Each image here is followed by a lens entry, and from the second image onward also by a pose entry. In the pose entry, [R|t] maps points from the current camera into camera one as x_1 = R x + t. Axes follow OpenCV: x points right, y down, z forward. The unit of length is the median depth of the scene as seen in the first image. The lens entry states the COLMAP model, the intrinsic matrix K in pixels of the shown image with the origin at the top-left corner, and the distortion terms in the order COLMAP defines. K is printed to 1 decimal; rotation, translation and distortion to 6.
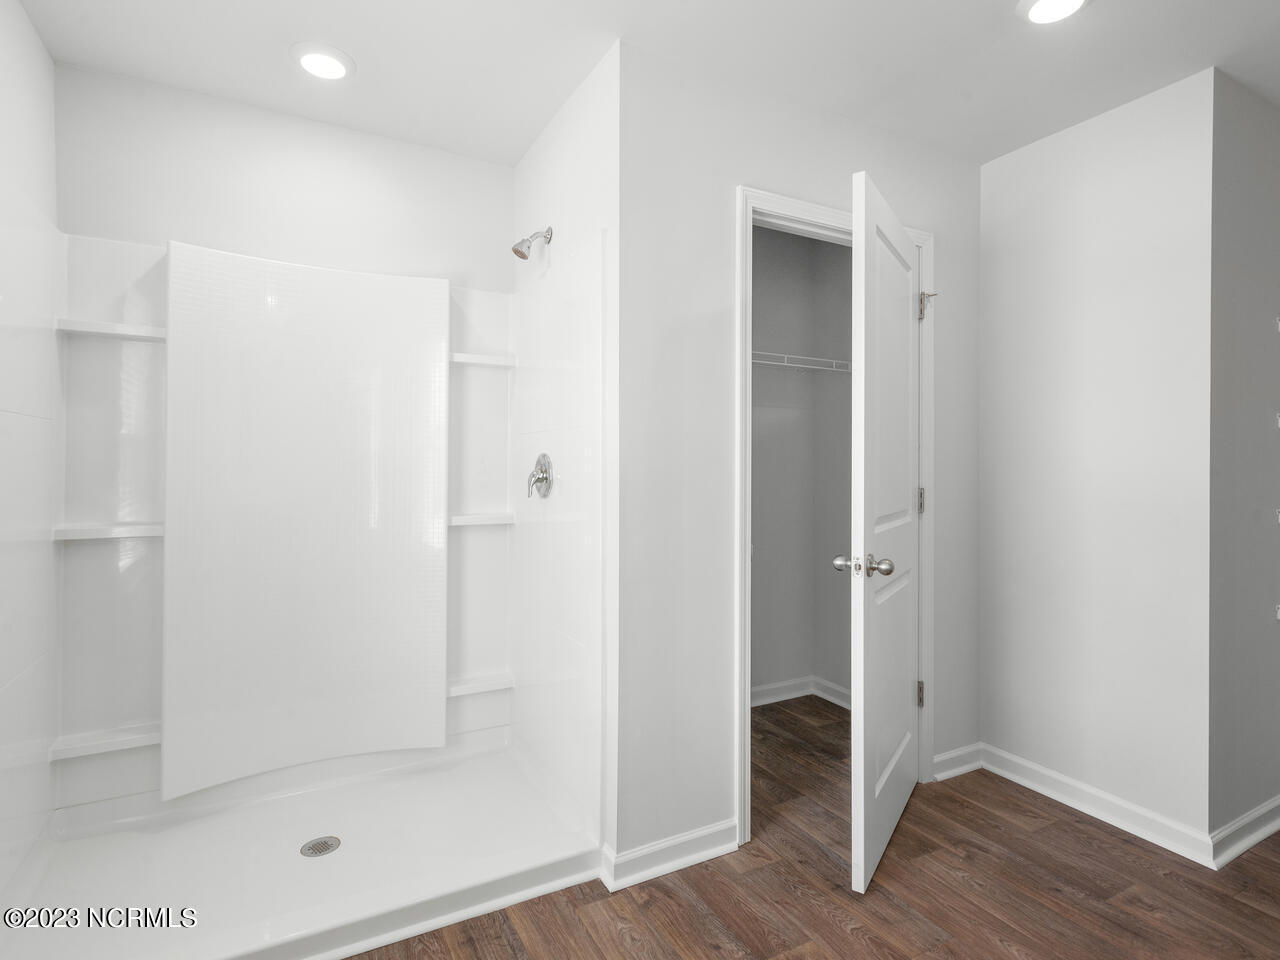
lens RADIAL K [[646.4, 0, 634.3], [0, 646.4, 473.9], [0, 0, 1]] dist [0.000077, 0.001018]
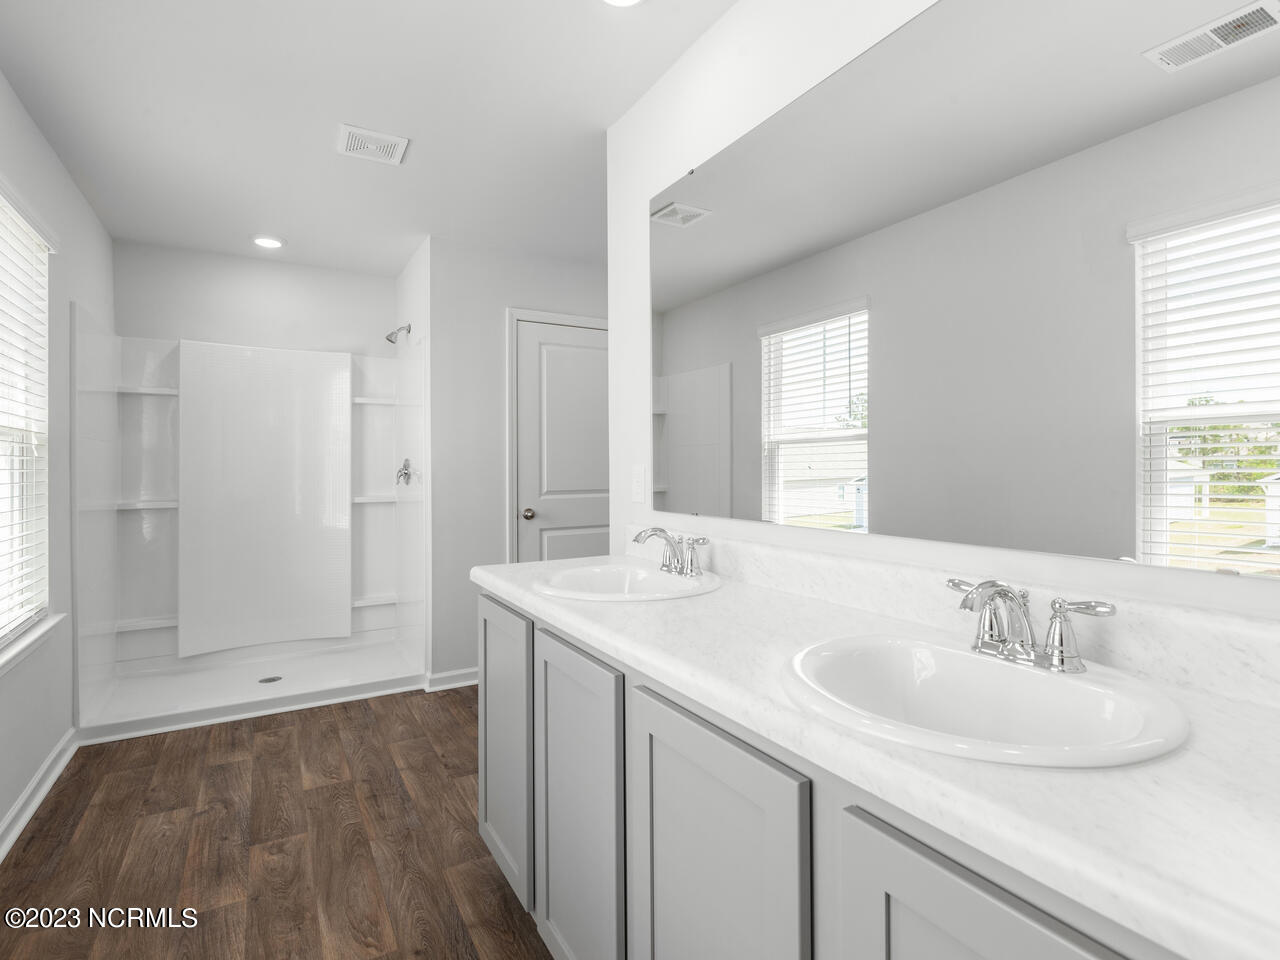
lens RADIAL K [[646.4, 0, 649.6], [0, 646.4, 474.4], [0, 0, 1]] dist [0.000077, 0.001018]
pose [[0.999278, -0.007424, 0.037269, 0.484437], [0.007348, 0.999971, 0.002182, 0.012065], [-0.037284, -0.001907, 0.999303, -0.797966]]
